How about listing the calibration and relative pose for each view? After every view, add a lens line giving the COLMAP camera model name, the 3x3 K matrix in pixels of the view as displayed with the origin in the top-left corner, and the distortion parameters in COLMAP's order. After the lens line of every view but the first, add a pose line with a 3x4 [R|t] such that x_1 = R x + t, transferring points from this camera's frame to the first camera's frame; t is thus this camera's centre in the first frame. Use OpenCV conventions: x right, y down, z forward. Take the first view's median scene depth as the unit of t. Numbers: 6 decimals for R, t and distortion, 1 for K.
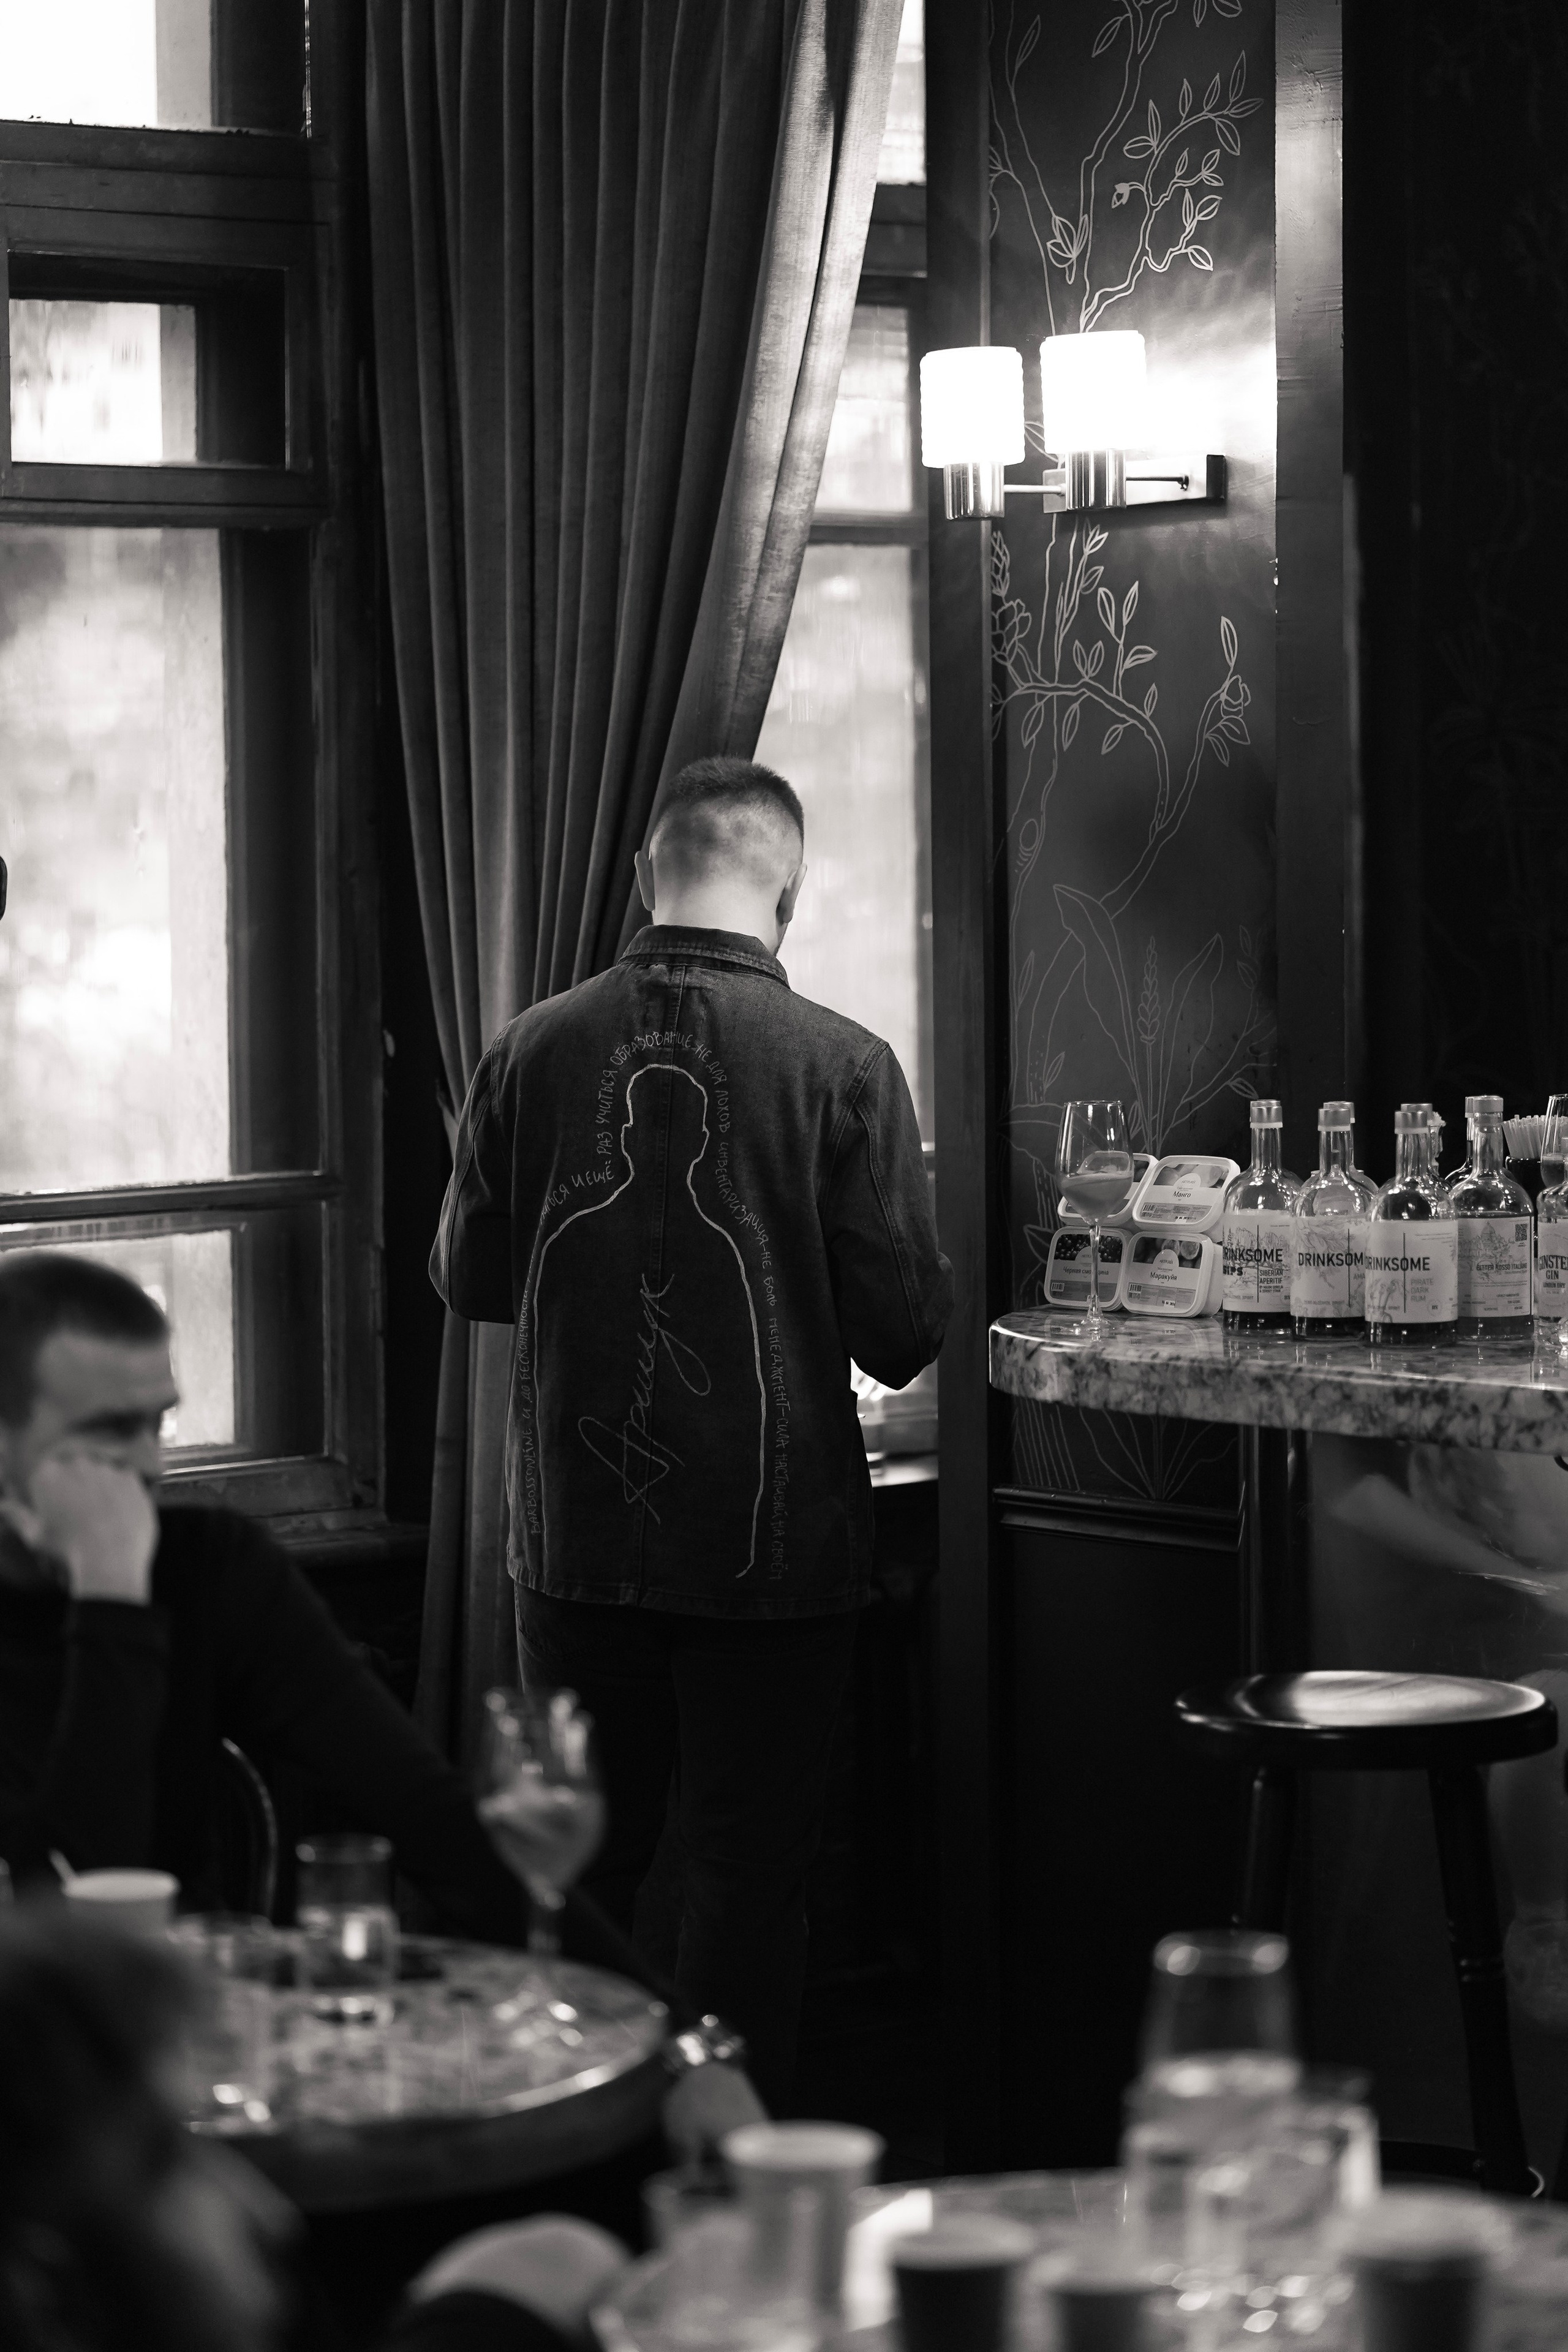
lens RADIAL K [[5587.2, 0, 783.8], [0, 5587.2, 1174.2], [0, 0, 1]] dist [0.058213, 0.000000]
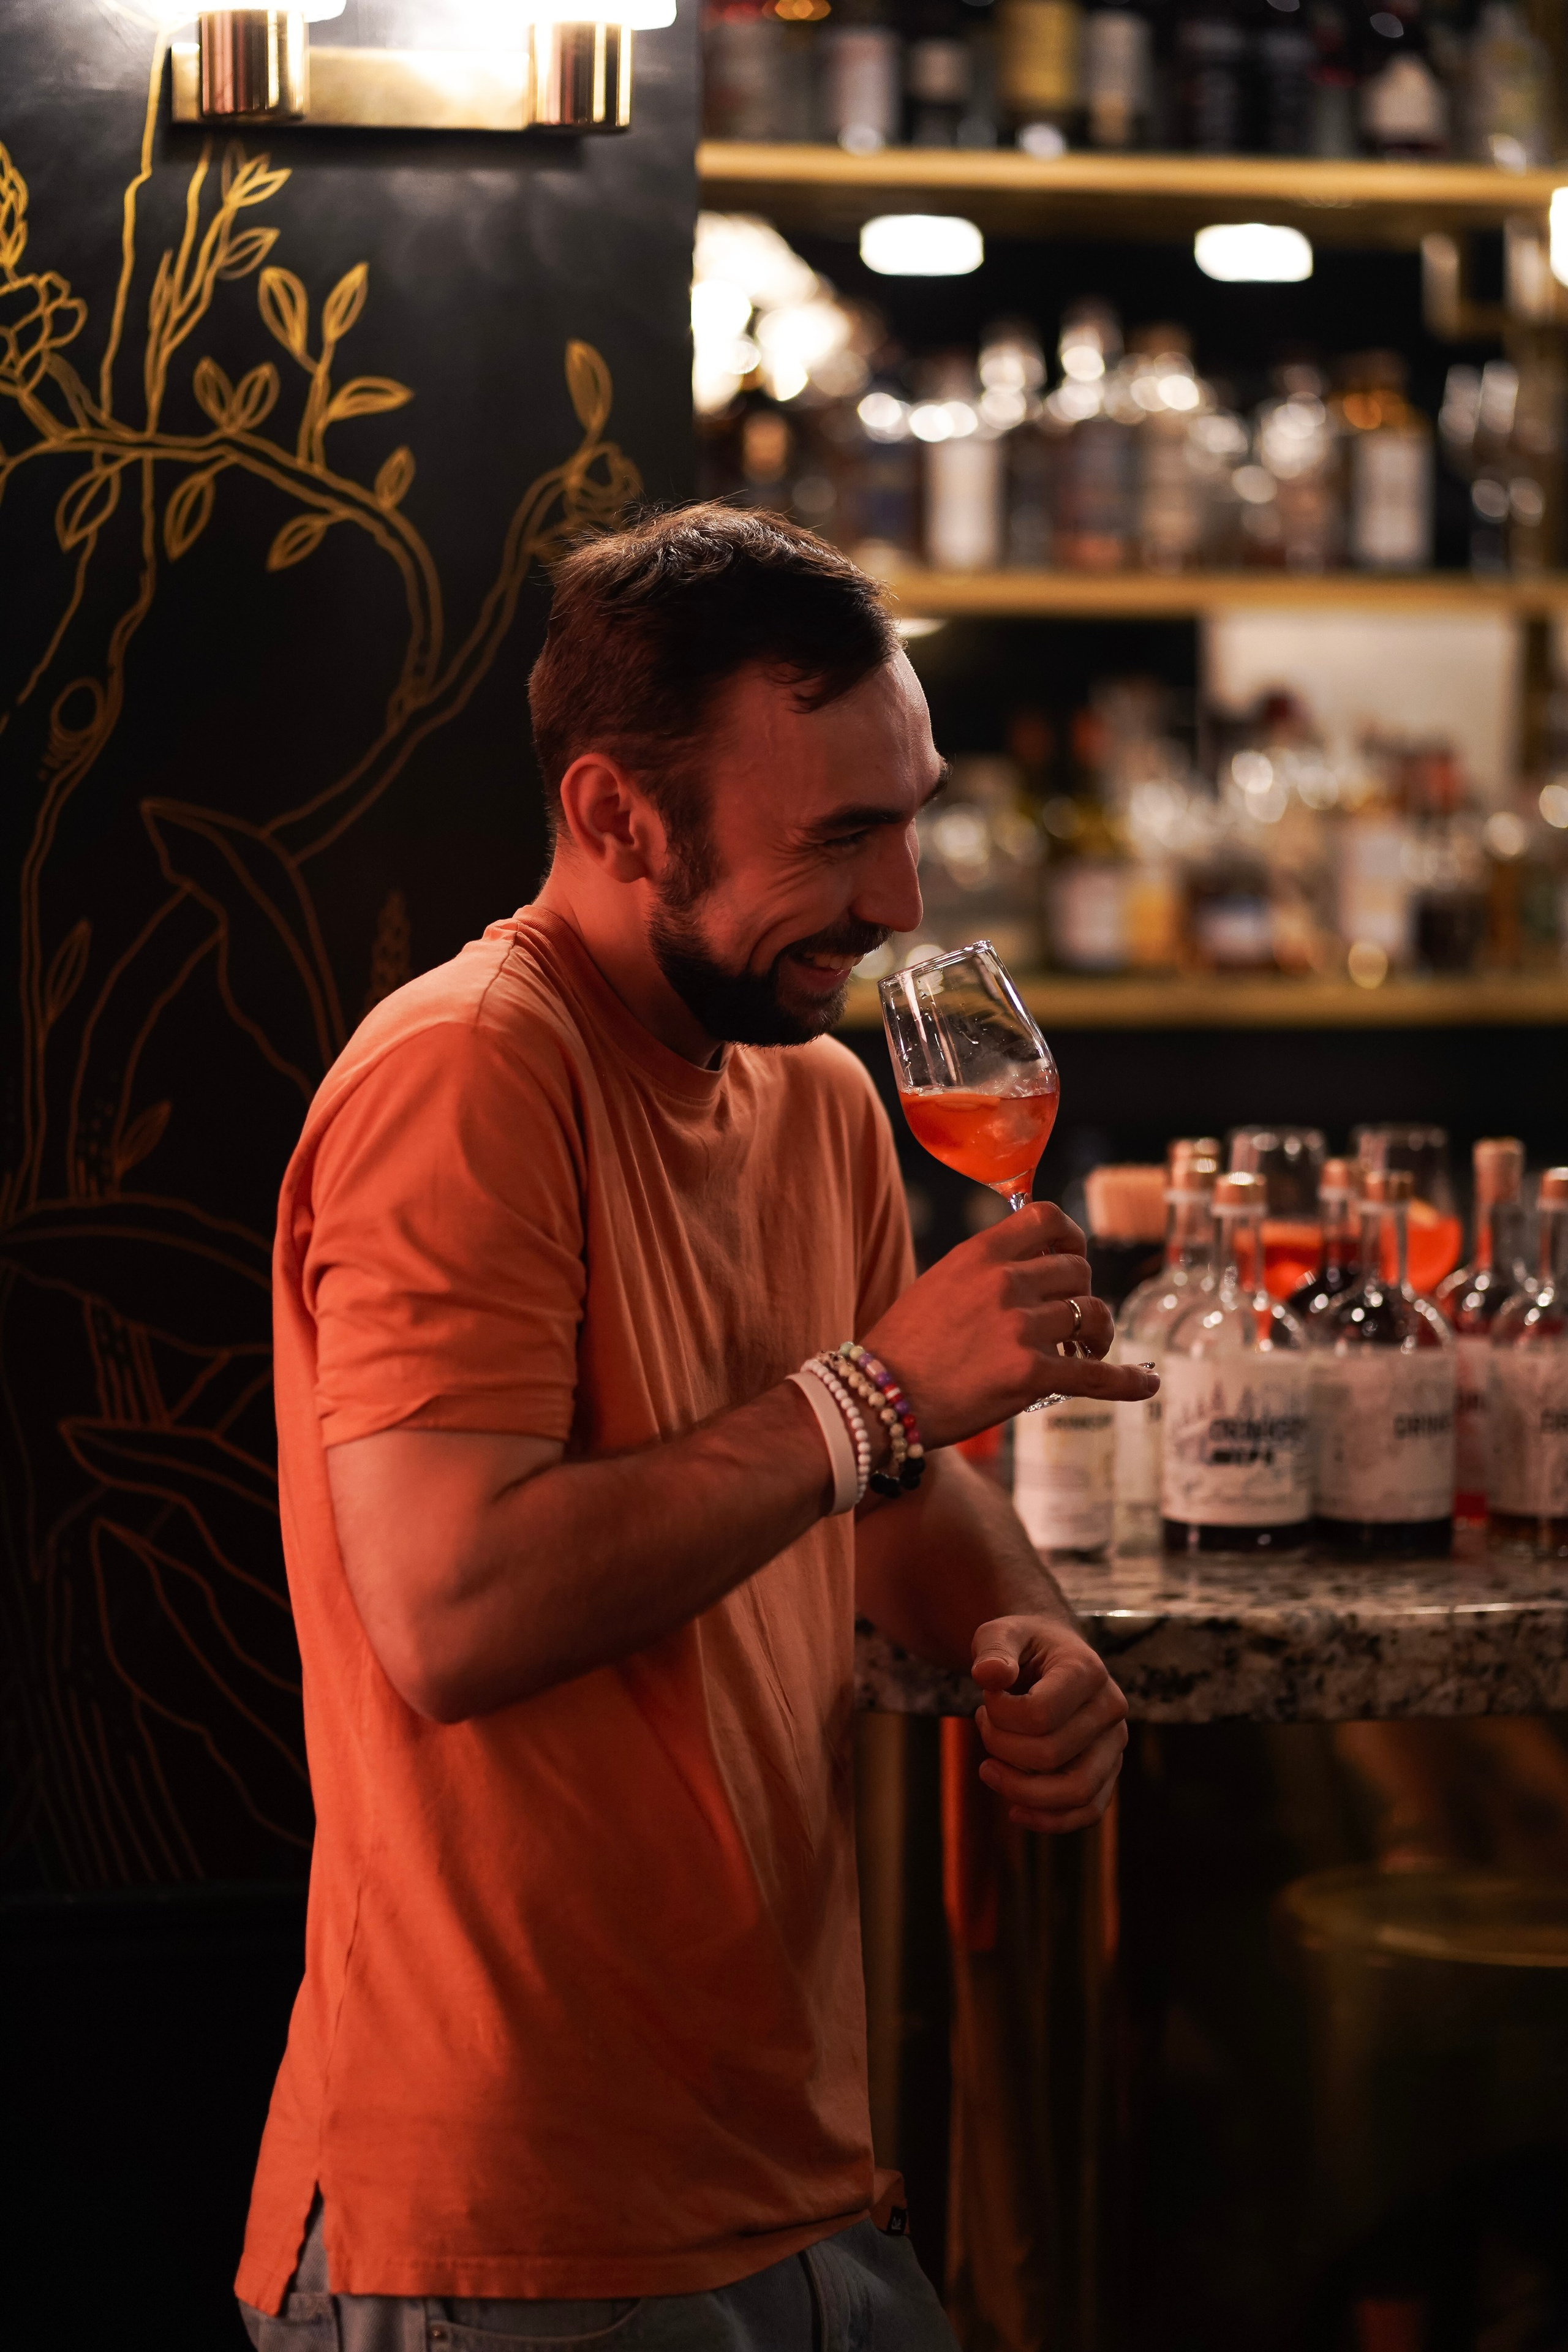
lens RADIAL K [[5587.2, 0, 784.1], [0, 5587.2, 1178.8], [0, 0, 1]] dist [0.058213, 0.000000]
pose [[0.432107, -0.053589, 0.900229, -0.429260], [0.041109, 0.998366, 0.039699, -0.034317], [-0.900885, 0.019853, 0.433603, 0.713500]]
